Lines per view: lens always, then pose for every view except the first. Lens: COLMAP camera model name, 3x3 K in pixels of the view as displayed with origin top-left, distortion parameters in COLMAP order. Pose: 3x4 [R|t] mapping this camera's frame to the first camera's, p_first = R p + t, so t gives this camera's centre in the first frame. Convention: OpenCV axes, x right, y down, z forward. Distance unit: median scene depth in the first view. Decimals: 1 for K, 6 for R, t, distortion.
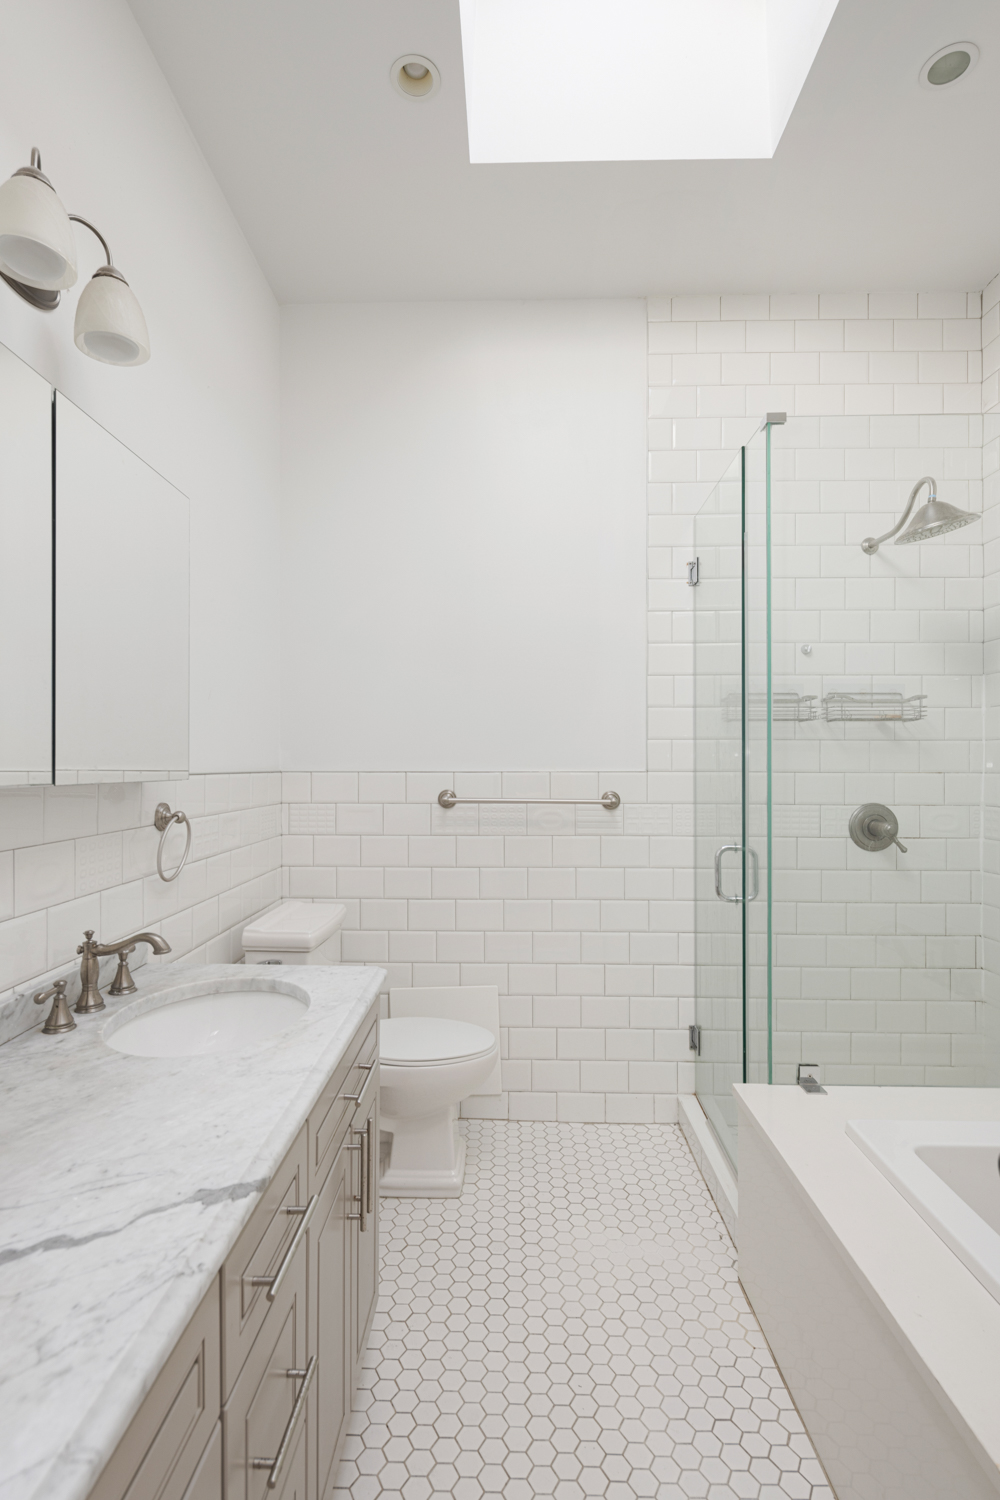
lens RADIAL K [[732.1, 0, 497.5], [0, 732.1, 757.5], [0, 0, 1]] dist [-0.001577, -0.000123]
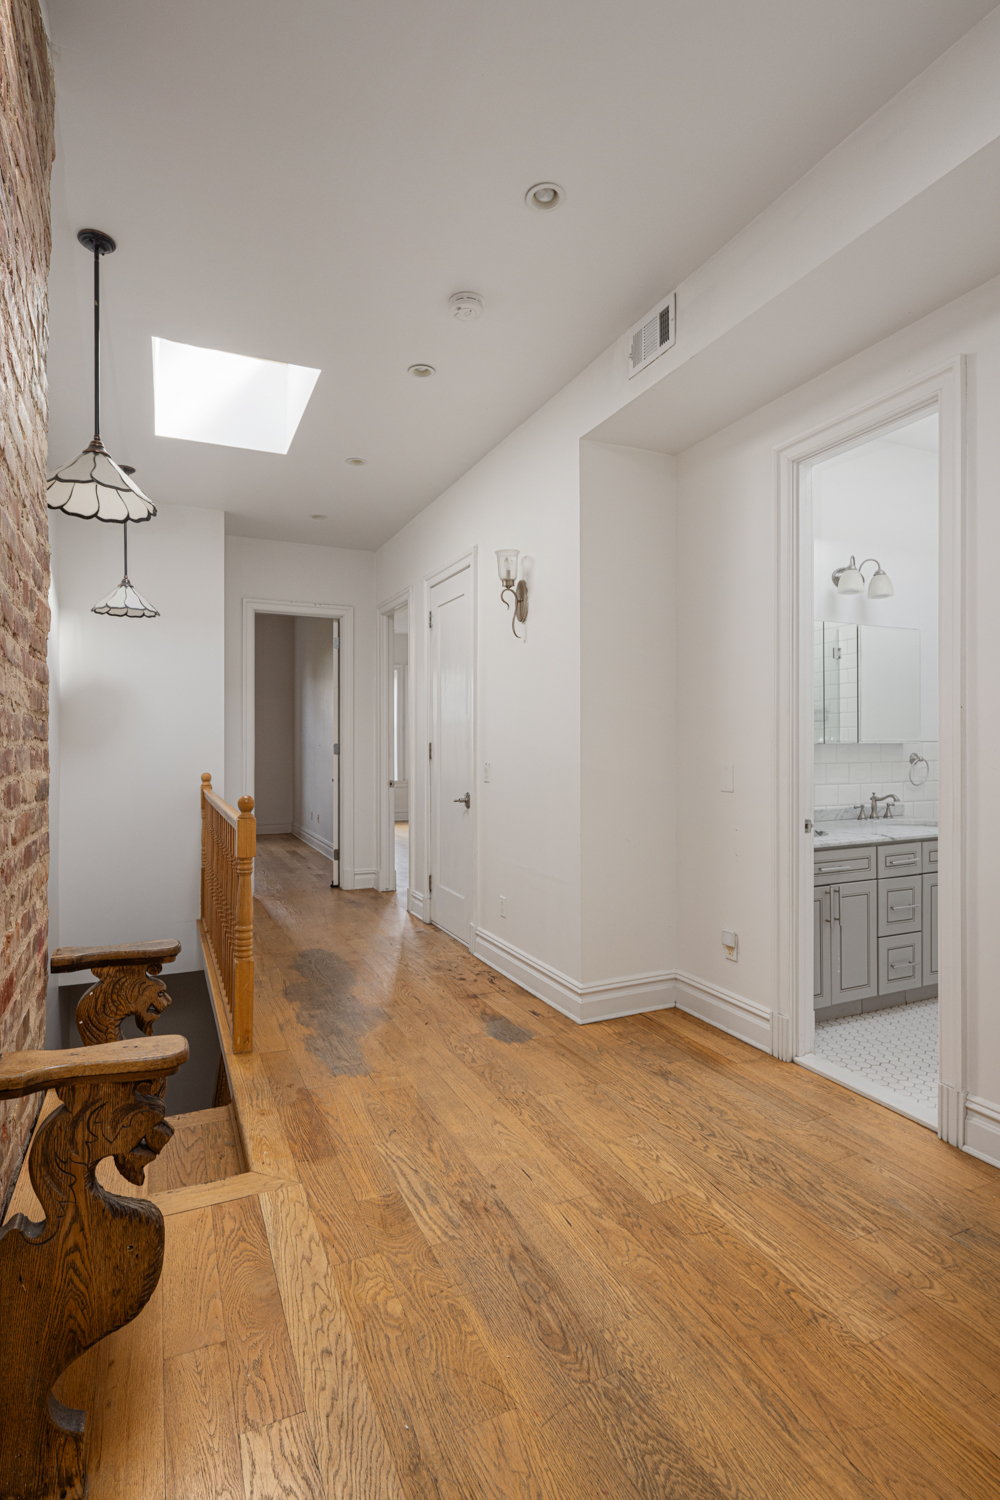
lens RADIAL K [[732.1, 0, 497.7], [0, 732.1, 747.4], [0, 0, 1]] dist [-0.001577, -0.000123]
pose [[0.440865, 0.008118, -0.897537, 1.418524], [-0.001449, 0.999964, 0.008333, 0.034823], [0.897572, -0.002373, 0.440861, -1.659309]]
